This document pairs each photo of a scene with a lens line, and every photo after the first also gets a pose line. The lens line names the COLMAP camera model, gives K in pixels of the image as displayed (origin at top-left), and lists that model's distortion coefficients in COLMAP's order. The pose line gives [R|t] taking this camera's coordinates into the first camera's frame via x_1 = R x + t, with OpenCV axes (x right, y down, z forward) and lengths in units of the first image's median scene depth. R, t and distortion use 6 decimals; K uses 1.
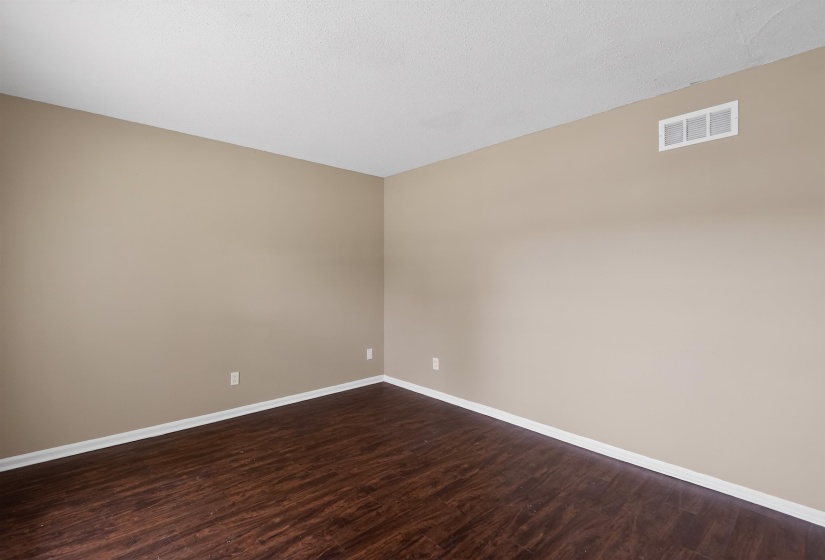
lens RADIAL K [[375.0, 0, 410.1], [0, 375.0, 276.2], [0, 0, 1]] dist [-0.014623, 0.001059]
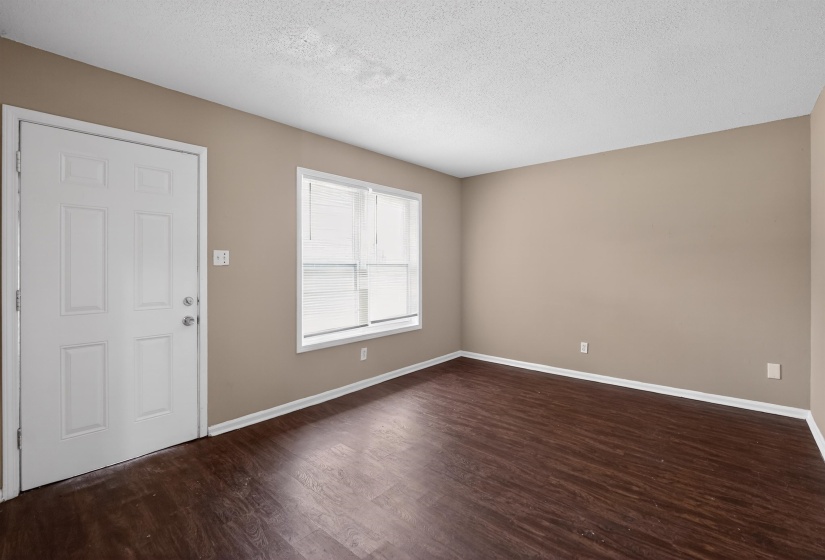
lens RADIAL K [[375.0, 0, 410.1], [0, 375.0, 276.2], [0, 0, 1]] dist [-0.014623, 0.001059]
pose [[0.105915, 0.019523, -0.994183, 0.936826], [0.002117, 0.999801, 0.019859, 0.024958], [0.994373, -0.004208, 0.105853, 0.440502]]
